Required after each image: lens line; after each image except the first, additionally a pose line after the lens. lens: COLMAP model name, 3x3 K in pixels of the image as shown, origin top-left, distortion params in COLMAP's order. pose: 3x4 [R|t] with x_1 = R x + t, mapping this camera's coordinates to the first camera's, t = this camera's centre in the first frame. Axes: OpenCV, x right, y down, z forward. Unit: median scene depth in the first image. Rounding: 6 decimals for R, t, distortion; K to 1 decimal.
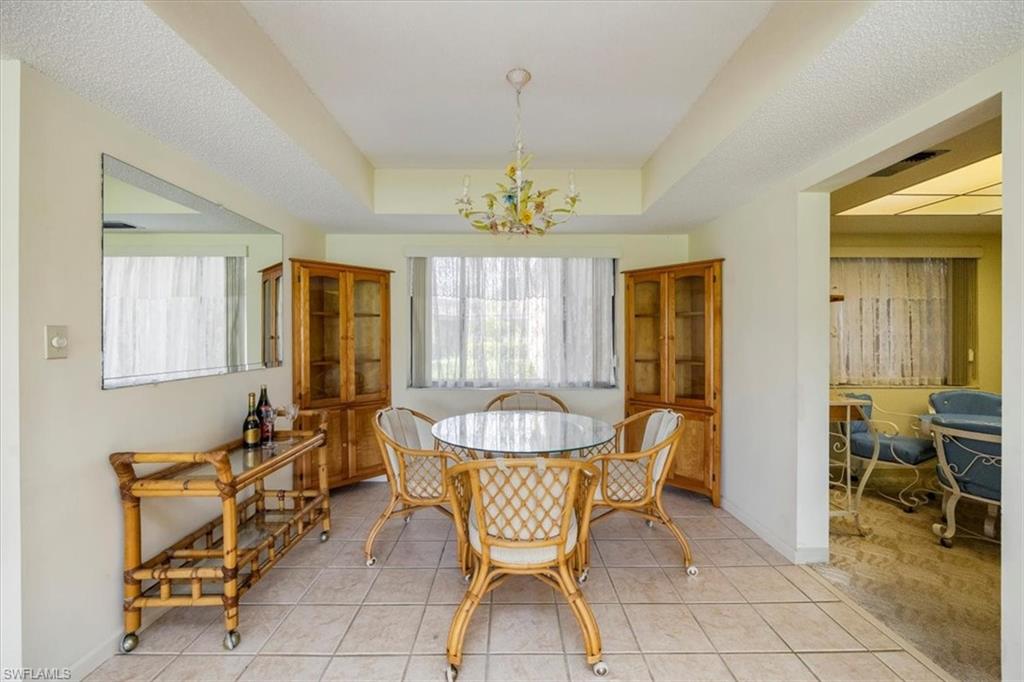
lens RADIAL K [[410.5, 0, 514.4], [0, 410.5, 338.8], [0, 0, 1]] dist [-0.000921, -0.000207]
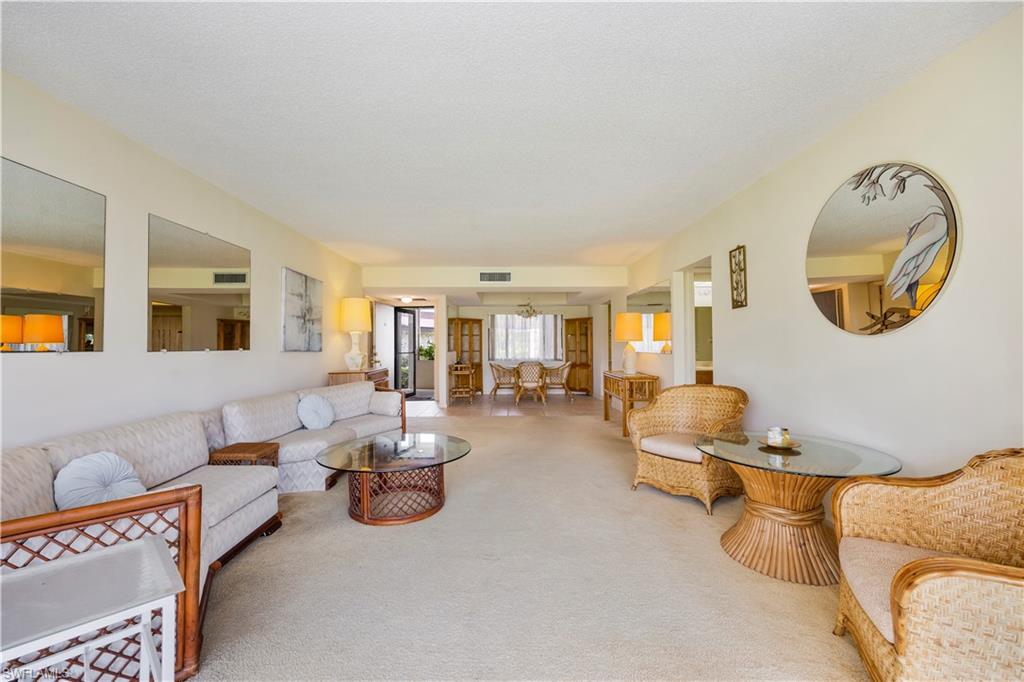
lens RADIAL K [[410.8, 0, 515.5], [0, 410.8, 340.1], [0, 0, 1]] dist [-0.001274, 0.000040]
pose [[0.999972, -0.004267, 0.006094, -0.085532], [0.004303, 0.999973, -0.005988, -0.006041], [-0.006069, 0.006014, 0.999963, -1.759529]]
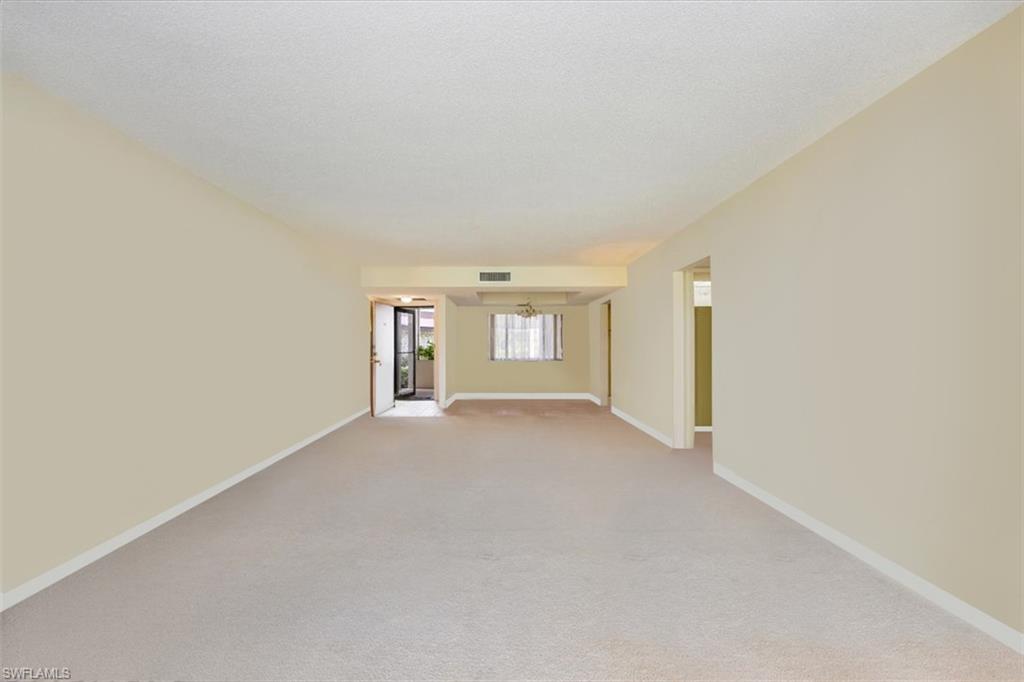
lens RADIAL K [[410.5, 0, 506.4], [0, 410.5, 340.1], [0, 0, 1]] dist [-0.000921, -0.000207]
pose [[0.999976, -0.004436, 0.005281, -0.141873], [0.004465, 0.999974, -0.005610, -0.006134], [-0.005256, 0.005633, 0.999970, -1.758455]]
